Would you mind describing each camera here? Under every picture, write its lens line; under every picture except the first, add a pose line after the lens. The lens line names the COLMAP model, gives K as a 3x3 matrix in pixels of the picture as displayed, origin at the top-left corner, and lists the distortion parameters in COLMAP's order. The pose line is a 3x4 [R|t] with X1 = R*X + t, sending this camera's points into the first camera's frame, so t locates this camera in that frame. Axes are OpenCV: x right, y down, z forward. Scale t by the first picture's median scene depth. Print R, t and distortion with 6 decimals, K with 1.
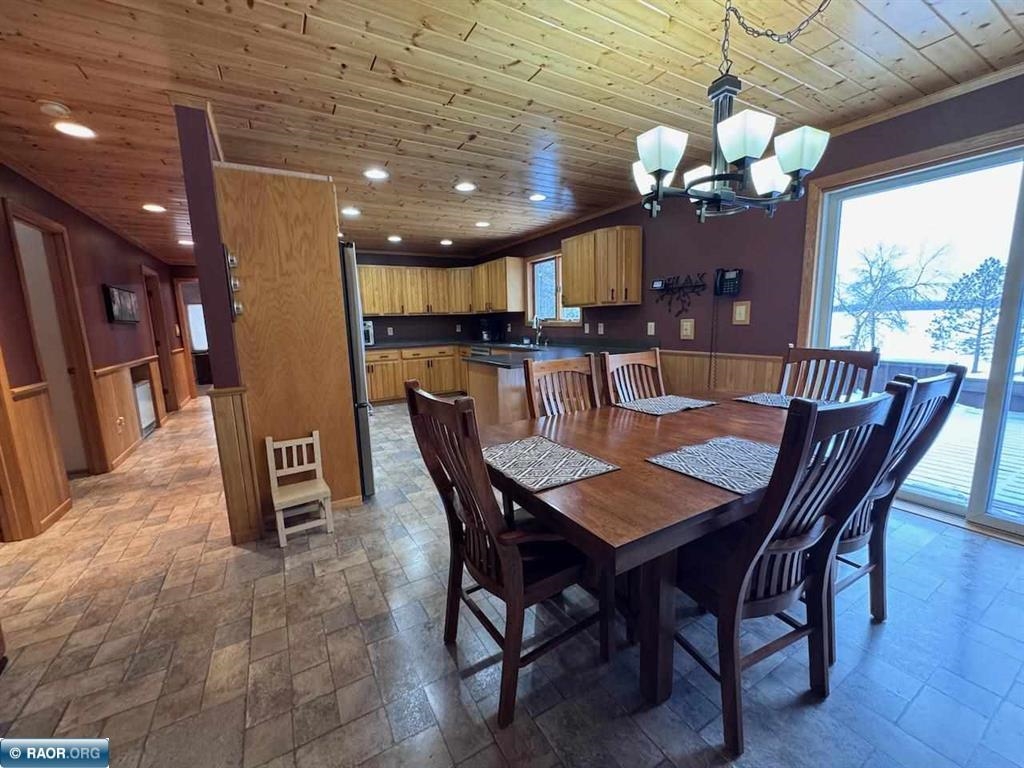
lens RADIAL K [[404.6, 0, 512.0], [0, 404.6, 384.0], [0, 0, 1]] dist [-0.008448, -0.000185]
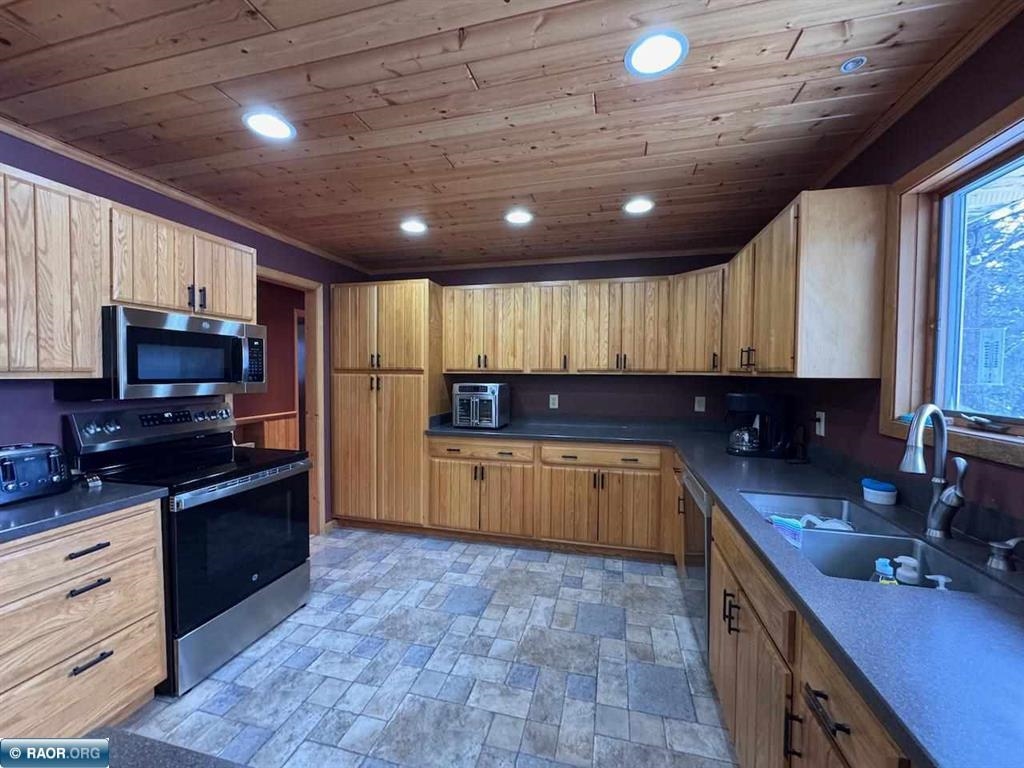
lens RADIAL K [[404.6, 0, 512.0], [0, 404.6, 384.0], [0, 0, 1]] dist [-0.008448, -0.000185]
pose [[0.711682, 0.055548, -0.700302, 0.040390], [-0.132322, 0.989625, -0.055974, -0.115829], [0.689927, 0.132501, 0.711649, 0.572088]]
